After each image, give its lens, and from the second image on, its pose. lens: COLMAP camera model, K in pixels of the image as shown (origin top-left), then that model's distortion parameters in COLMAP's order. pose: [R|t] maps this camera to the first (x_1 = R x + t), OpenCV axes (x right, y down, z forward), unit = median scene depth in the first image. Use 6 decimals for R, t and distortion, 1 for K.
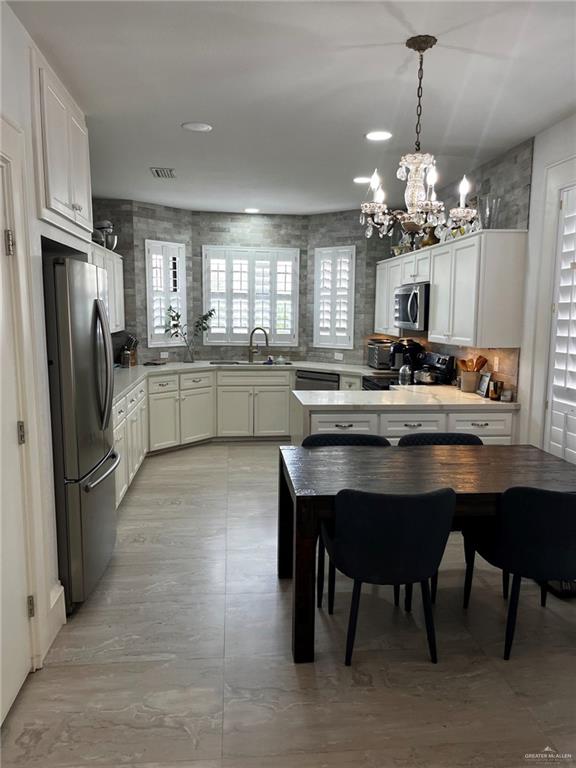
lens RADIAL K [[586.9, 0, 286.6], [0, 586.9, 386.4], [0, 0, 1]] dist [0.052492, -0.050046]
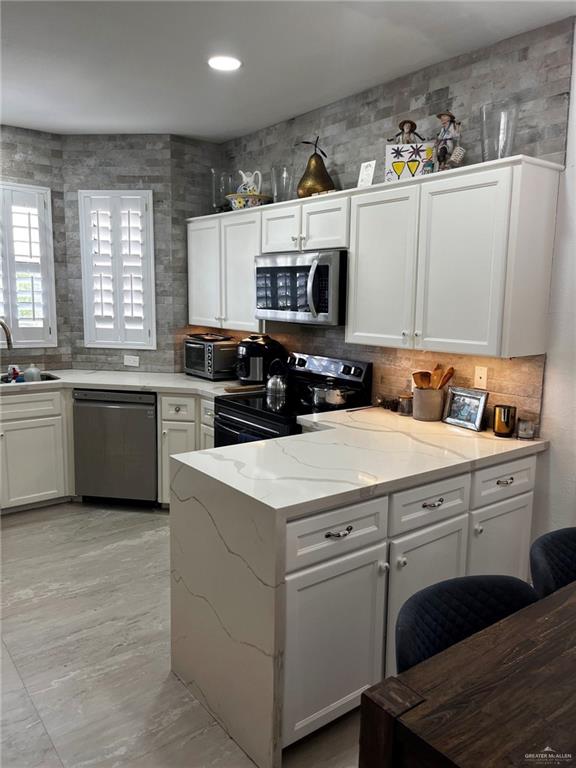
lens RADIAL K [[586.9, 0, 289.8], [0, 586.9, 382.8], [0, 0, 1]] dist [0.052492, -0.050046]
pose [[0.852370, -0.069933, 0.518242, -0.103690], [0.055584, 0.997520, 0.043187, -0.045550], [-0.519977, -0.008005, 0.854143, 0.350374]]
